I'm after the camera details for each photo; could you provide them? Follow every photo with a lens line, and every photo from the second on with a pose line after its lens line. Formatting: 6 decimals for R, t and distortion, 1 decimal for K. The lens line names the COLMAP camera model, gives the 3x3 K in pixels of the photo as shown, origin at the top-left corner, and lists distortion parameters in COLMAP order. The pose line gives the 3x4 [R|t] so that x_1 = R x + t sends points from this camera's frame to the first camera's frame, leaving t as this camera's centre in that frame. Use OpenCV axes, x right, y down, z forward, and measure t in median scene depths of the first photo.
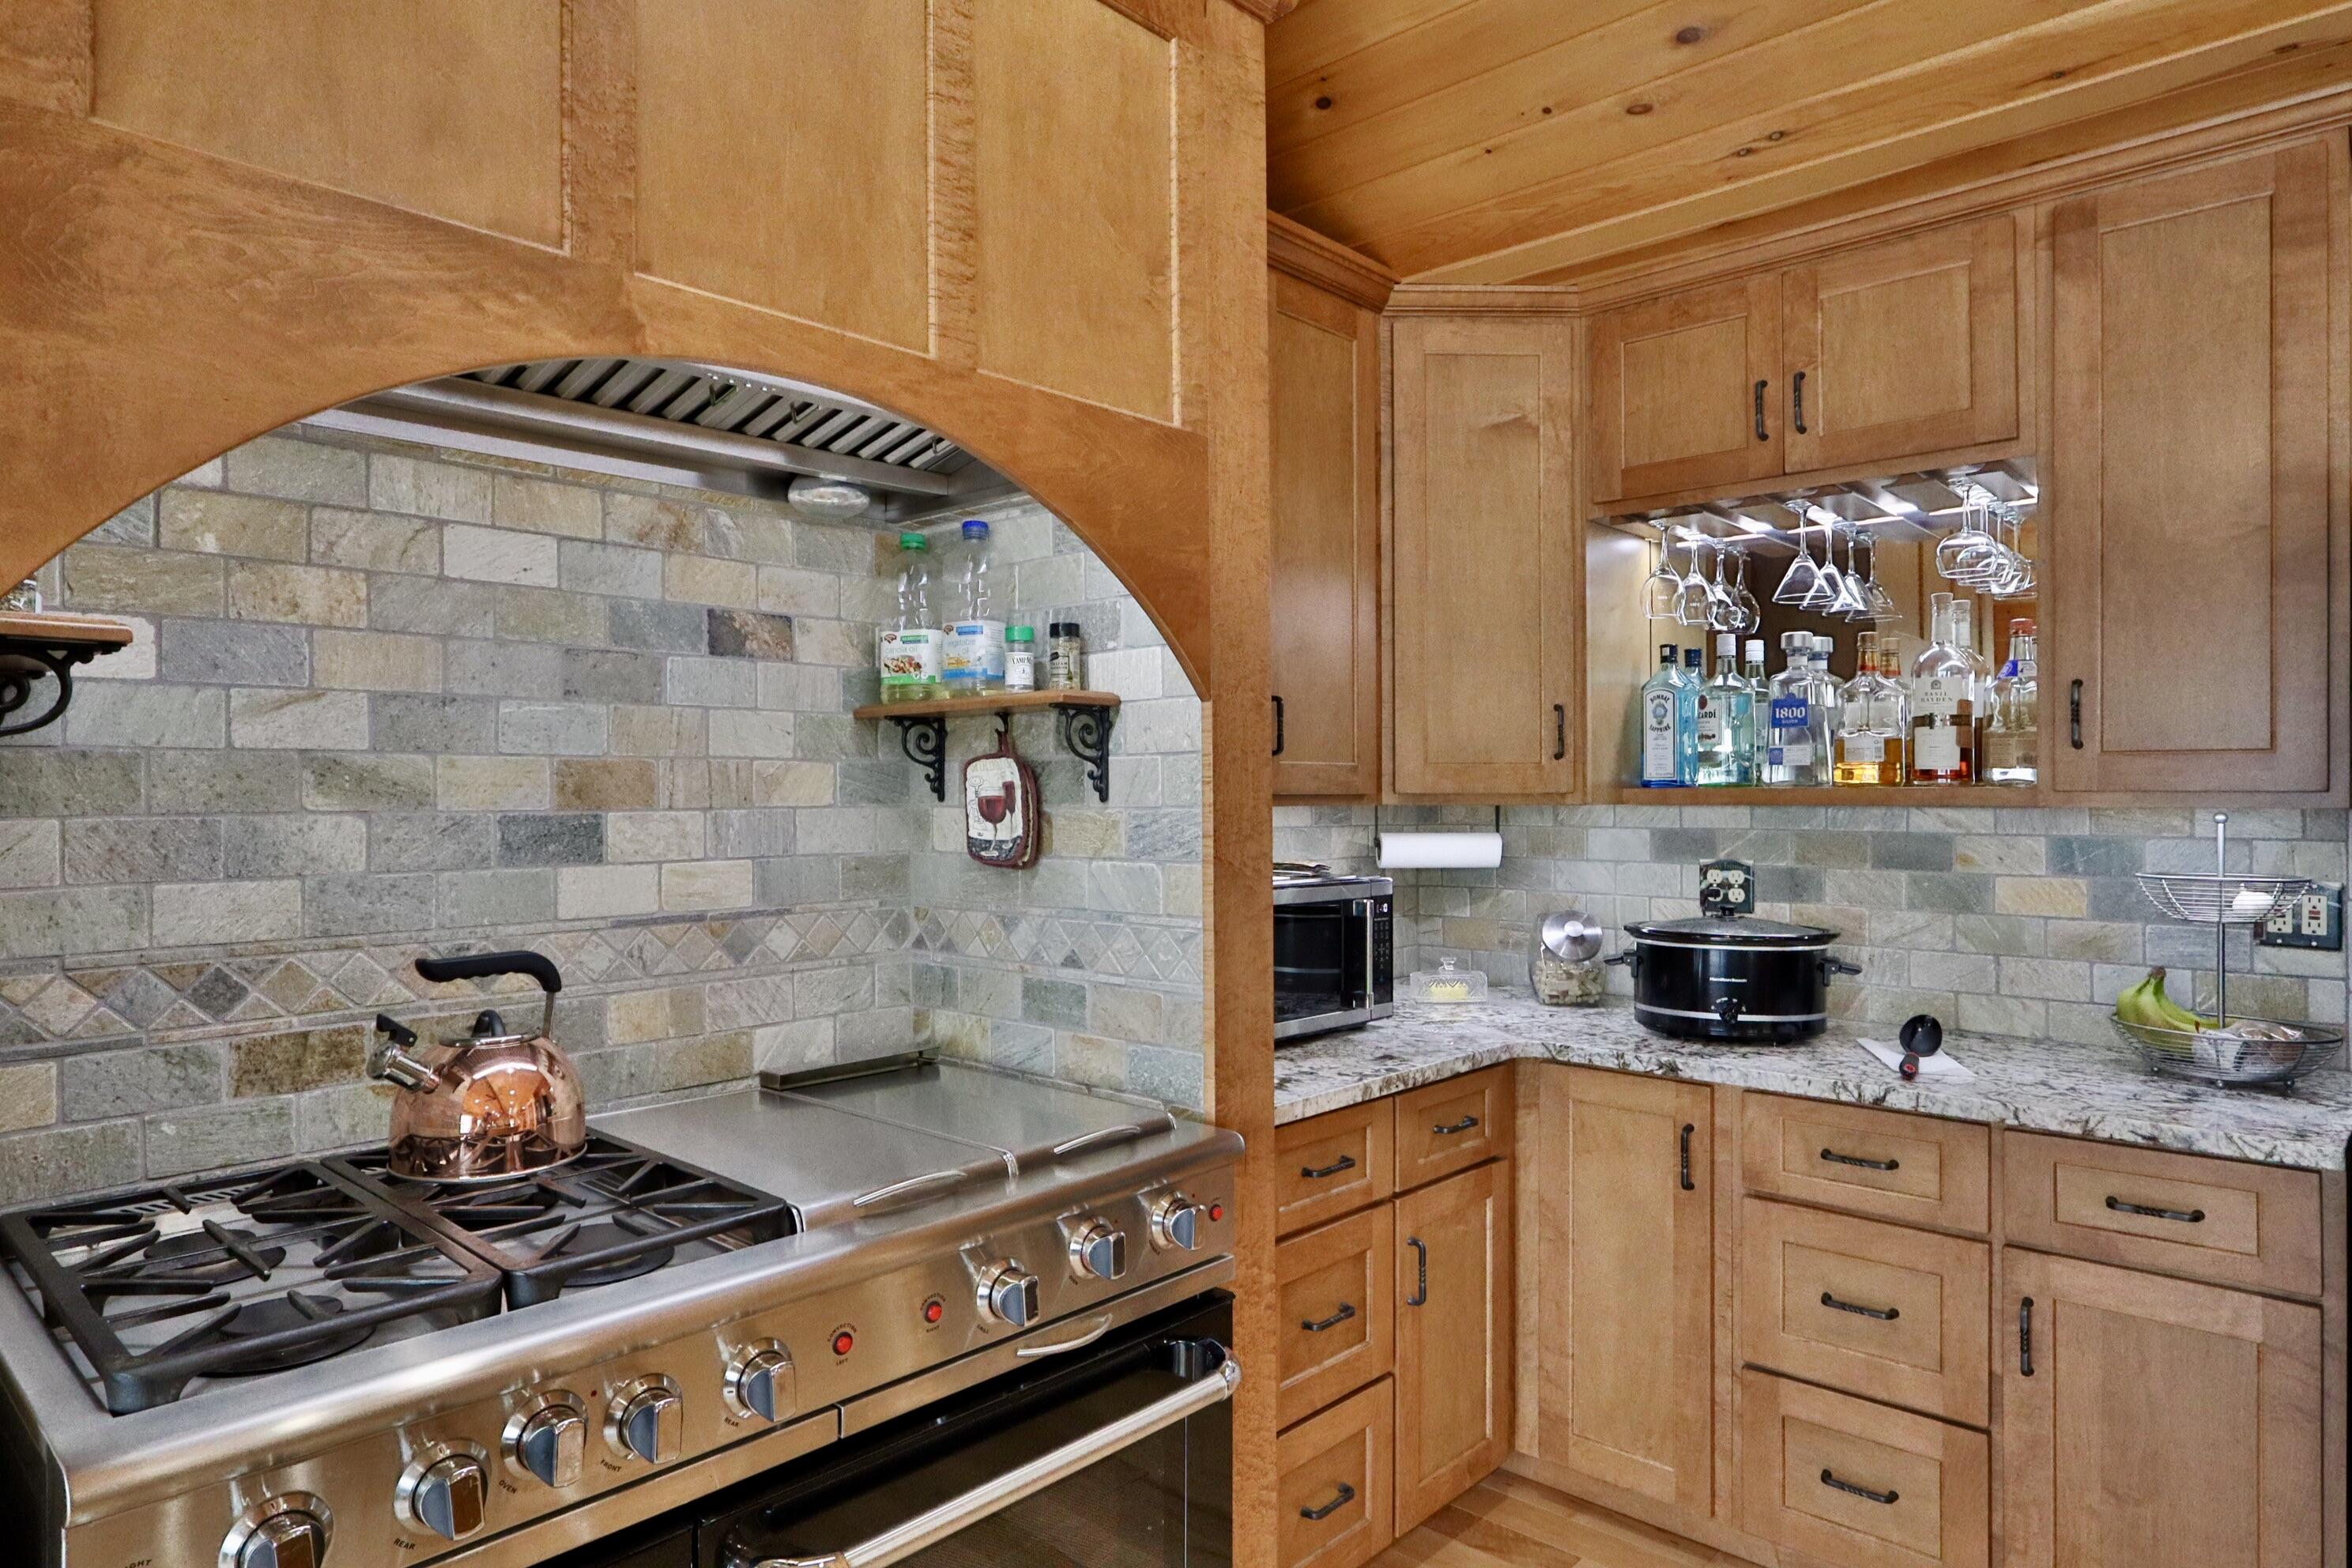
lens RADIAL K [[1376.5, 0, 1173.2], [0, 1376.5, 788.6], [0, 0, 1]] dist [0.007458, 0.000013]
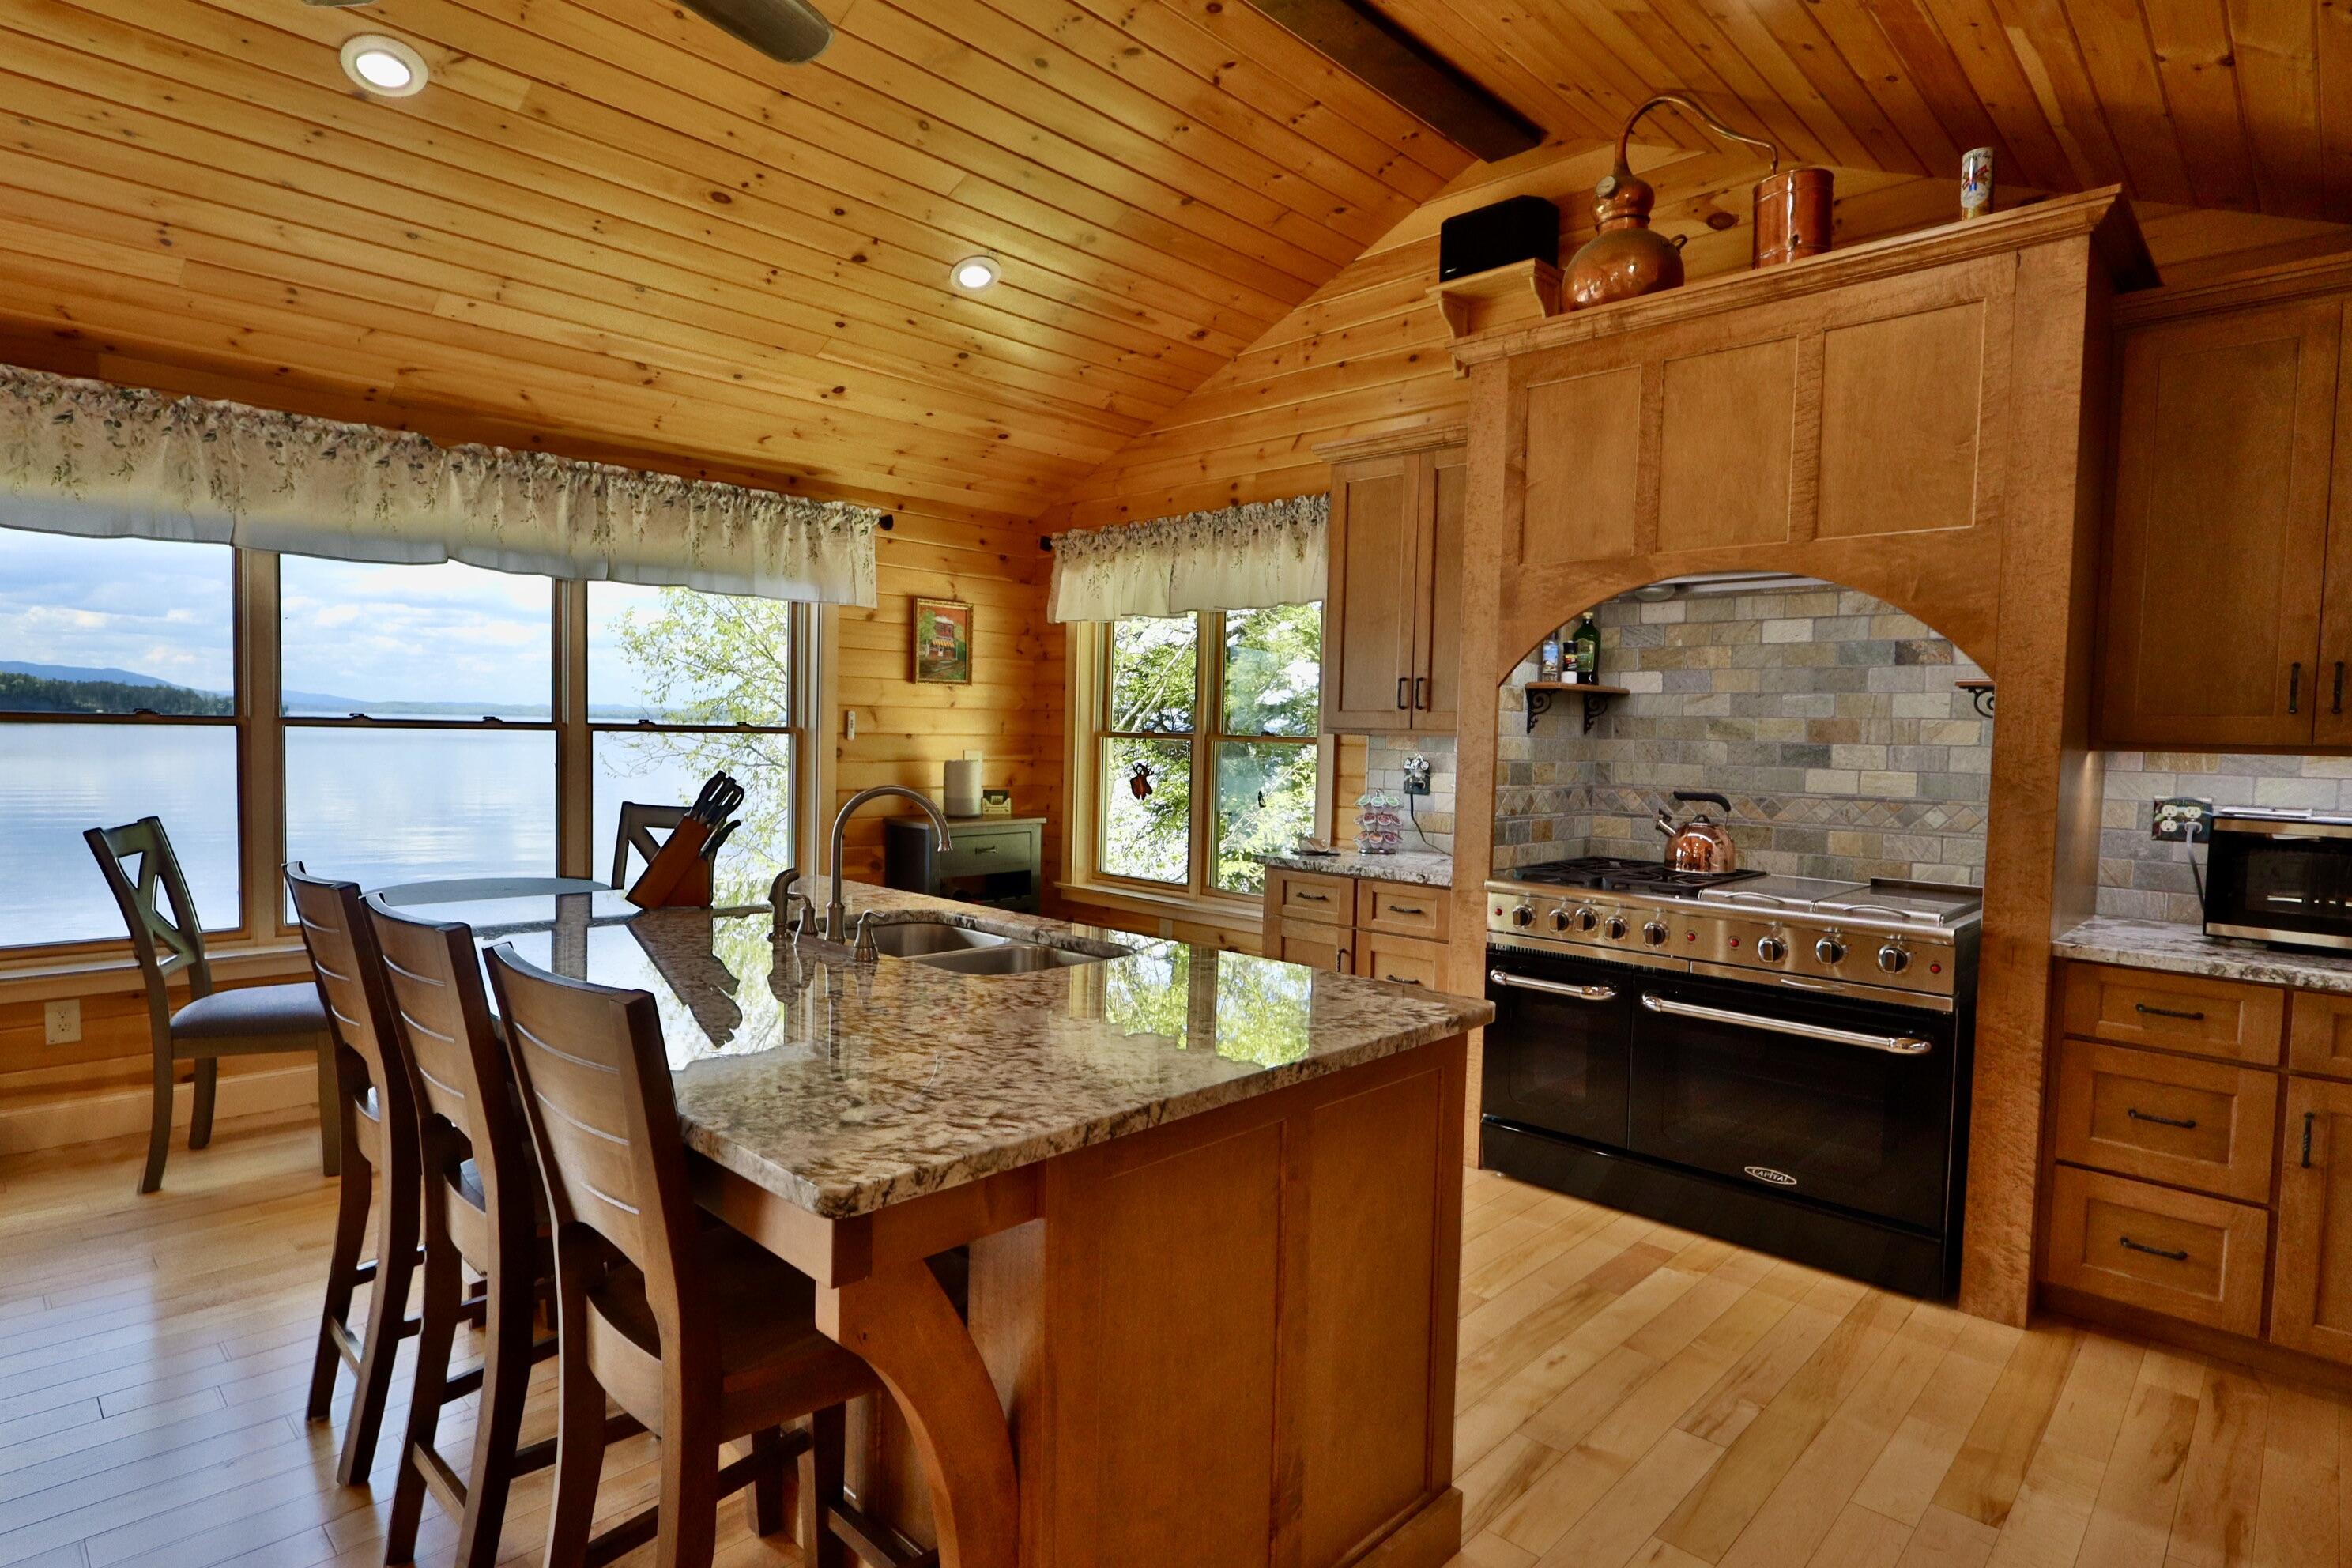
lens RADIAL K [[1222.0, 0, 1174.6], [0, 1222.0, 787.5], [0, 0, 1]] dist [-0.007008, 0.001086]
pose [[-0.019748, 0.049075, -0.998600, 1.277196], [-0.020473, 0.998565, 0.049478, 0.009651], [0.999595, 0.021421, -0.018715, 0.020868]]
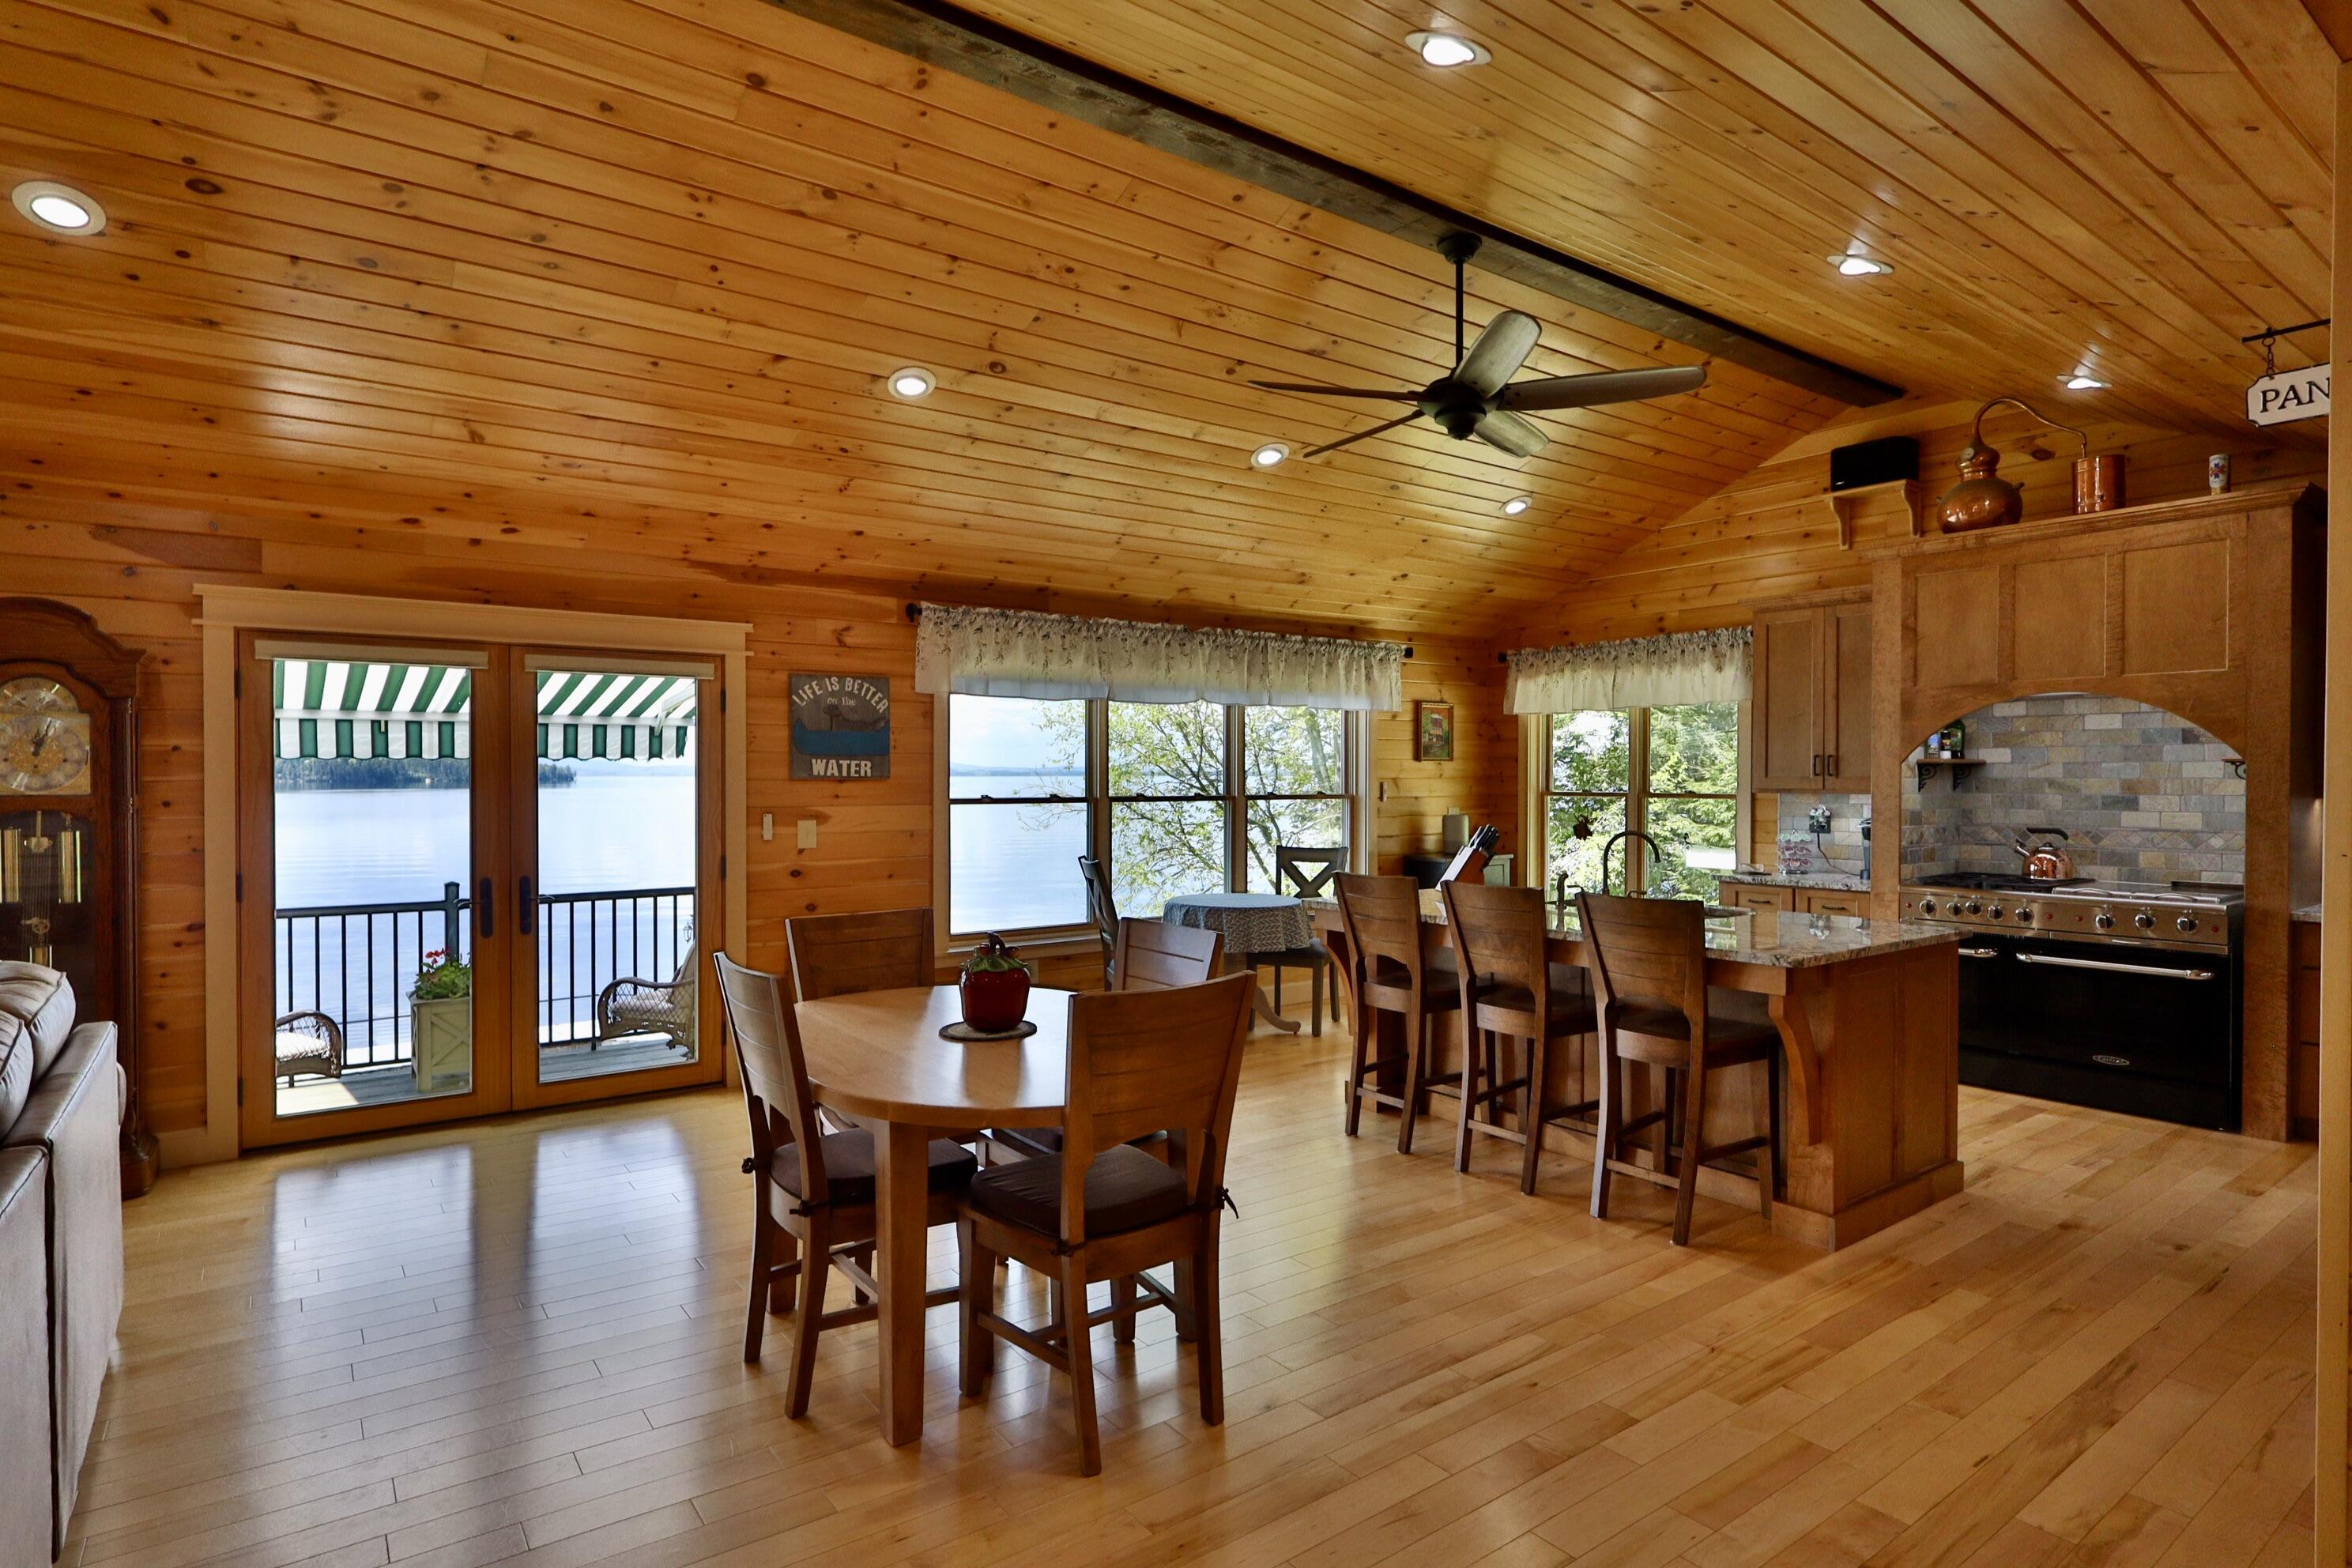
lens RADIAL K [[1222.0, 0, 1168.4], [0, 1222.0, 785.9], [0, 0, 1]] dist [-0.007008, 0.001086]
pose [[-0.192795, 0.010467, -0.981183, 2.450523], [0.002819, 0.999945, 0.010113, -0.035018], [0.981235, -0.000816, -0.192814, -0.598873]]
